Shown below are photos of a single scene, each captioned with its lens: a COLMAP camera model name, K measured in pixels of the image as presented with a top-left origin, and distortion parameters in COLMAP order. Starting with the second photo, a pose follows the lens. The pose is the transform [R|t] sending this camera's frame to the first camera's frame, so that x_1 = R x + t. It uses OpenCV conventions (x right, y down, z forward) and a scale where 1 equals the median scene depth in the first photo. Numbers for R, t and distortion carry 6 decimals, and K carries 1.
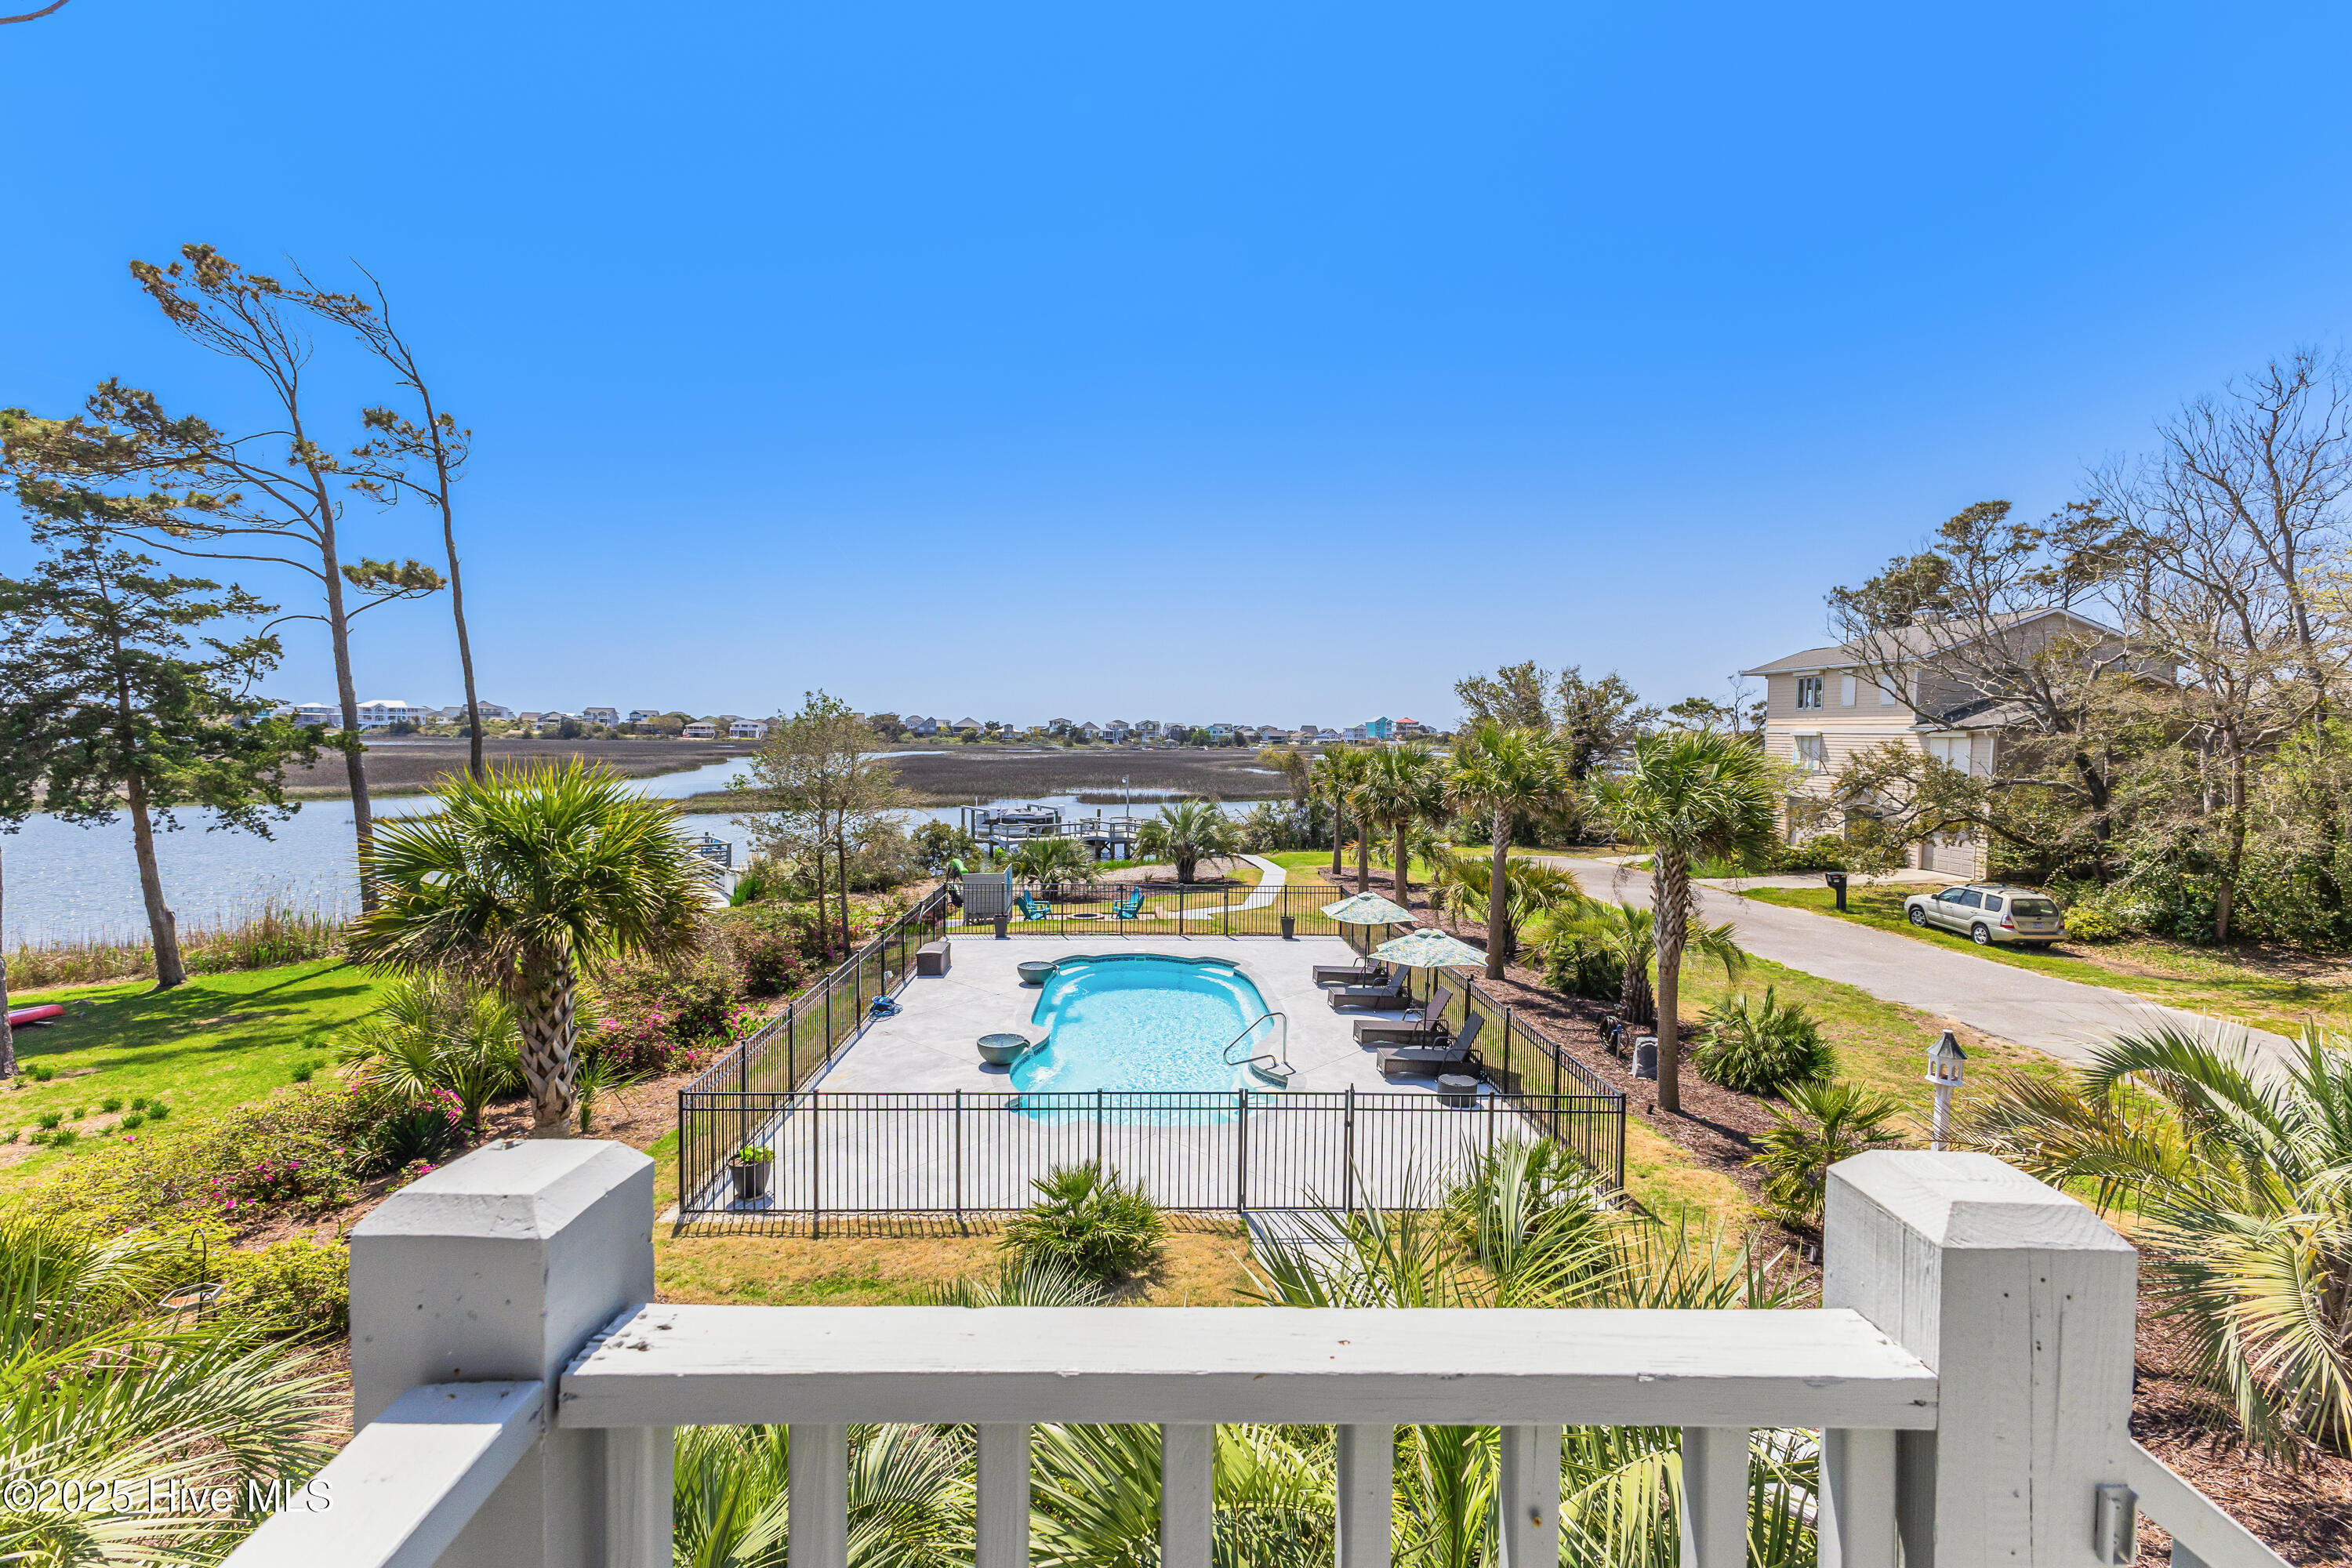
lens RADIAL K [[1033.3, 0, 1181.8], [0, 1033.3, 793.2], [0, 0, 1]] dist [0.009275, -0.000101]
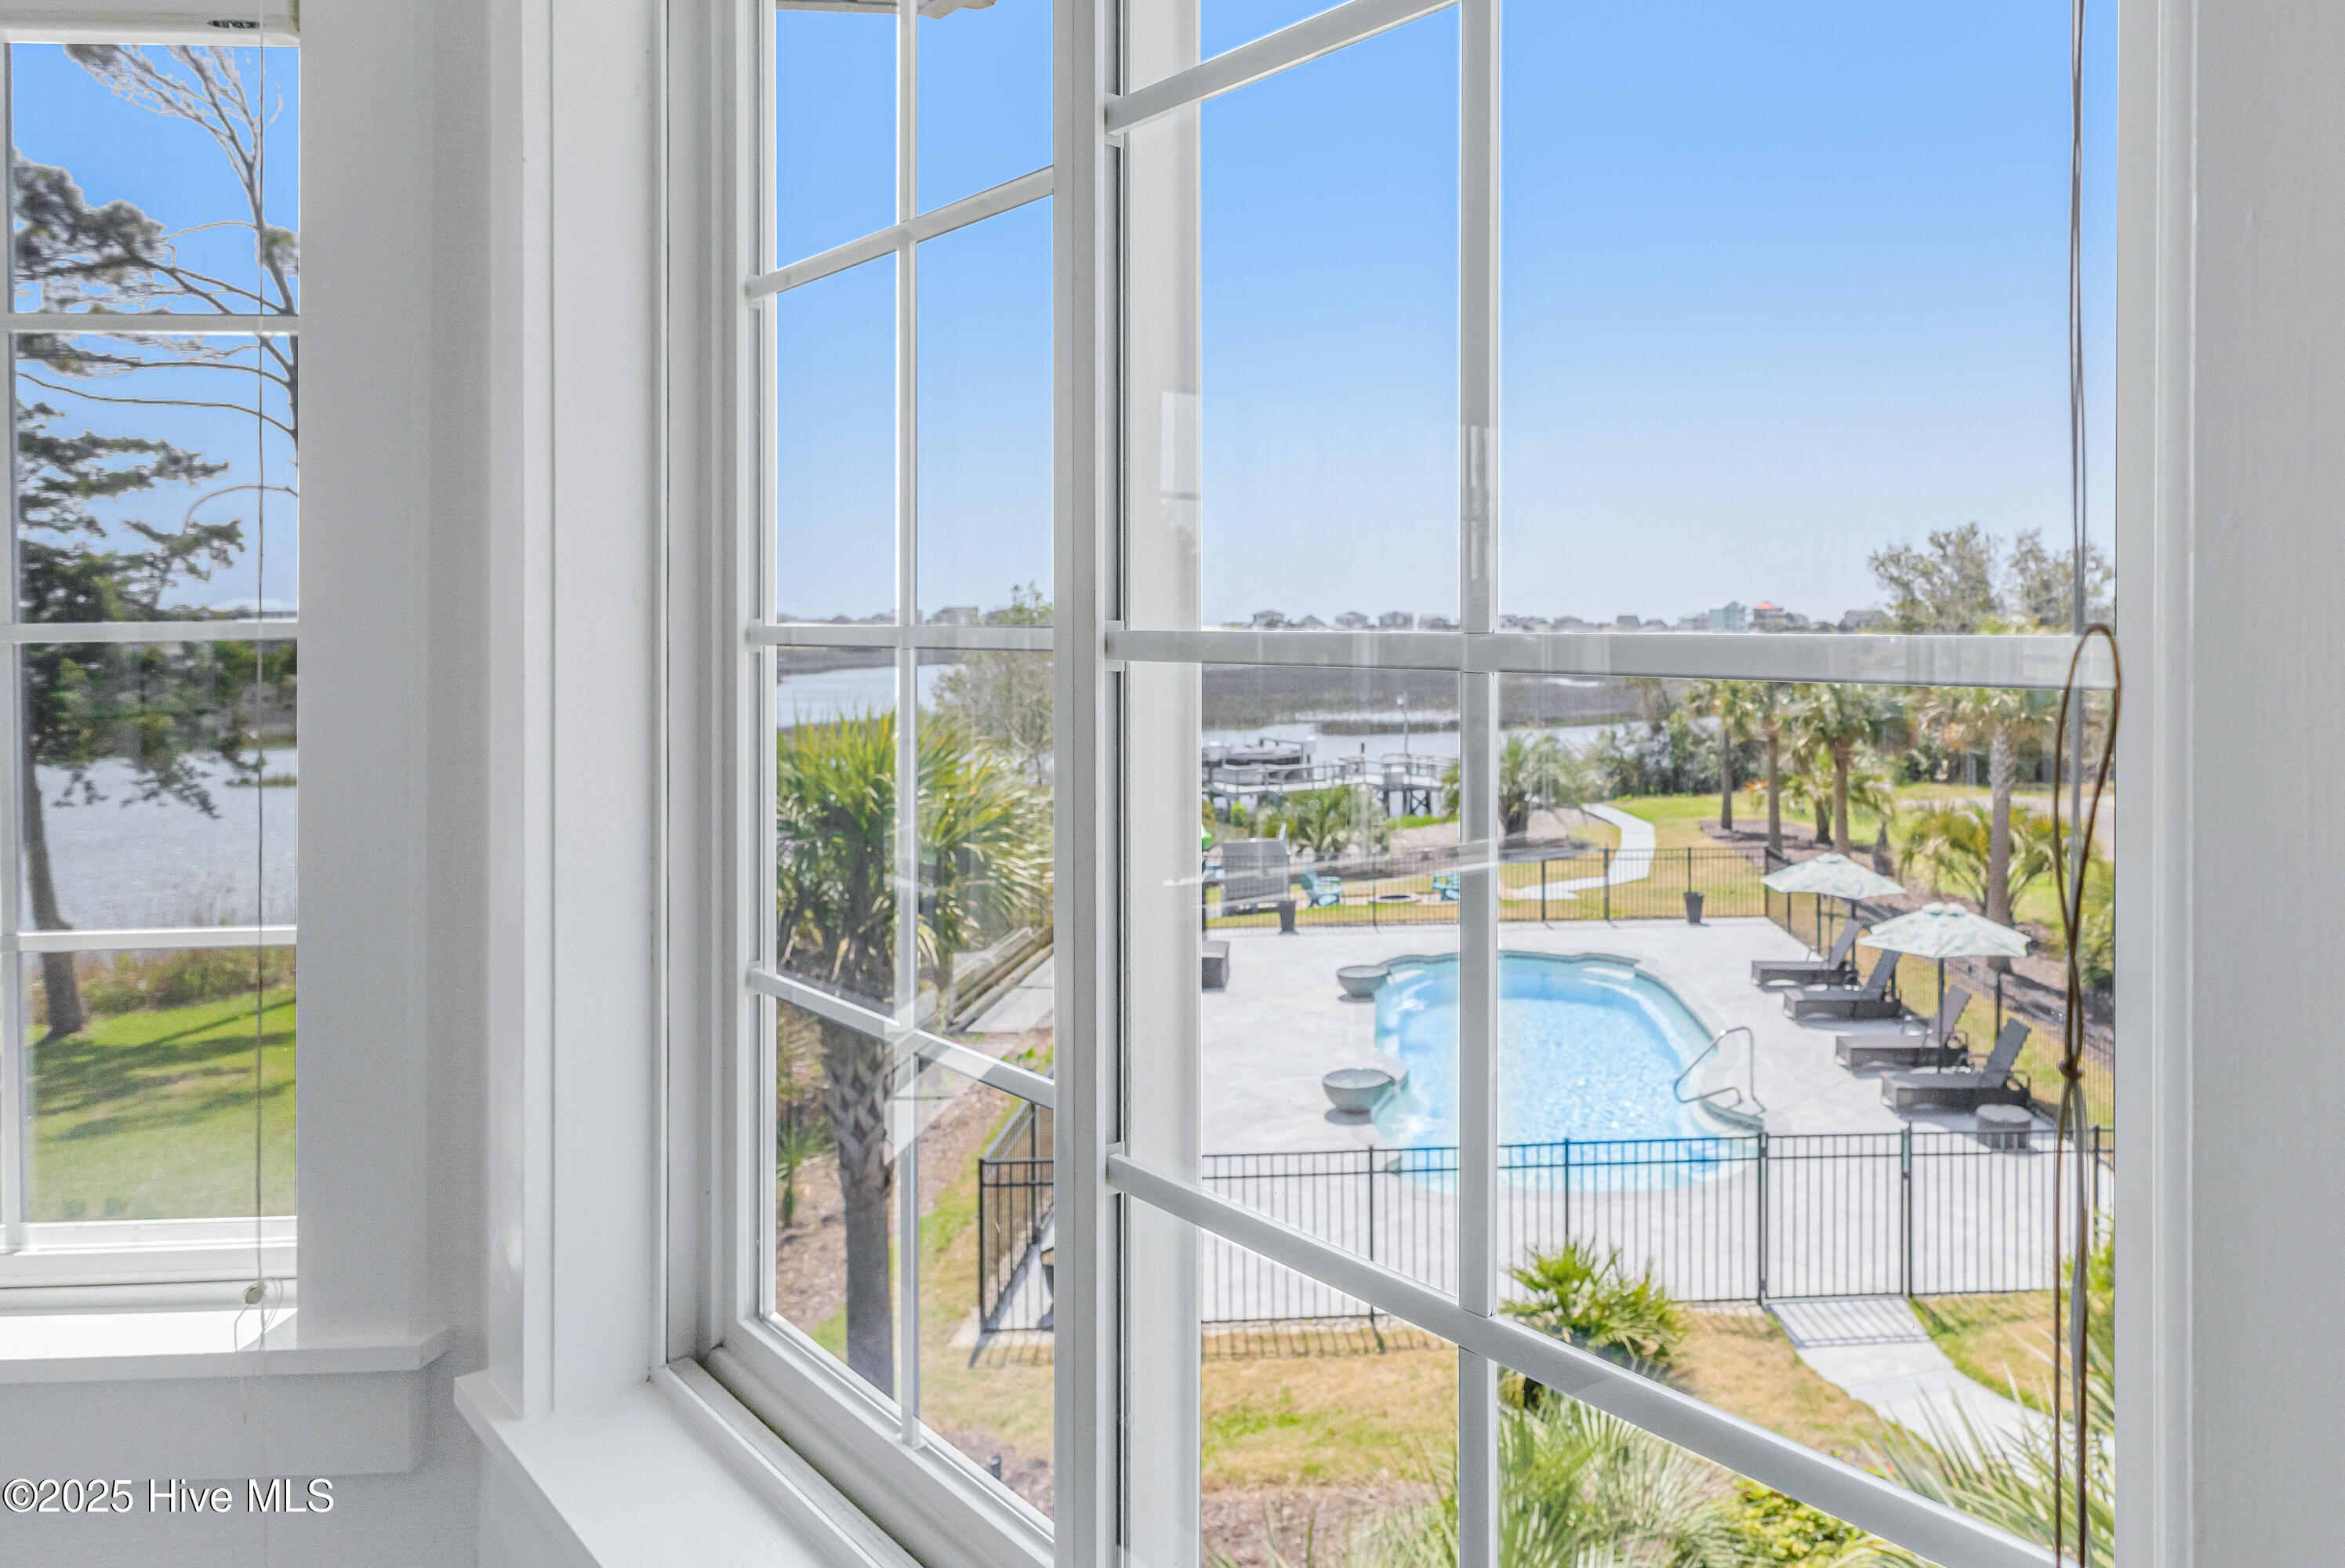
lens RADIAL K [[1644.2, 0, 1172.3], [0, 1644.2, 619.4], [0, 0, 1]] dist [0.005834, 0.000818]
pose [[0.998540, -0.016163, 0.051546, -0.315512], [0.018573, 0.998740, -0.046620, -0.021477], [-0.050727, 0.047509, 0.997582, -0.117859]]
